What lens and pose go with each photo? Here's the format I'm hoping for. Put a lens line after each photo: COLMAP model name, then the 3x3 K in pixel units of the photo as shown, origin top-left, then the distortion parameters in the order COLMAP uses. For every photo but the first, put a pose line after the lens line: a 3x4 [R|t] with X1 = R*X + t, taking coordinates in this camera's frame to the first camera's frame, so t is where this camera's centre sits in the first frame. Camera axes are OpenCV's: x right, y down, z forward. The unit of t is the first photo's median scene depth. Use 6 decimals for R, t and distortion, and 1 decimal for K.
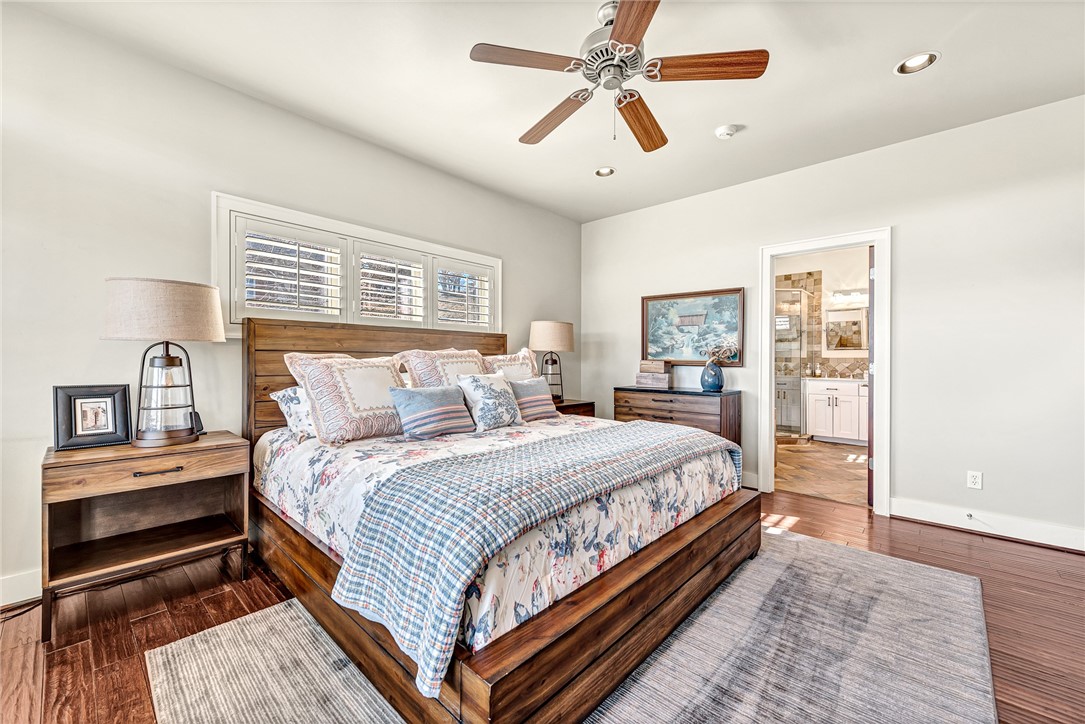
lens RADIAL K [[433.2, 0, 543.3], [0, 433.2, 361.0], [0, 0, 1]] dist [0.014584, -0.003677]
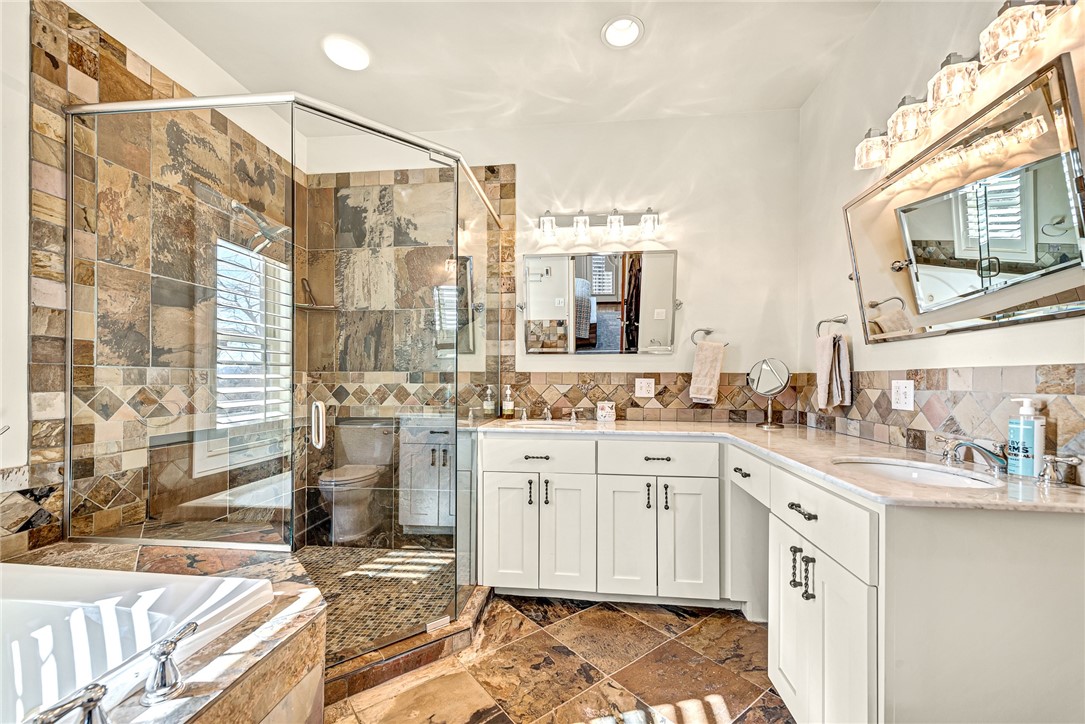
lens RADIAL K [[433.2, 0, 546.1], [0, 433.2, 372.8], [0, 0, 1]] dist [0.014584, -0.003677]
pose [[0.810967, 0.010318, 0.585001, 0.417855], [-0.002165, 0.999891, -0.014634, -0.000626], [-0.585088, 0.010601, 0.810901, 0.642619]]
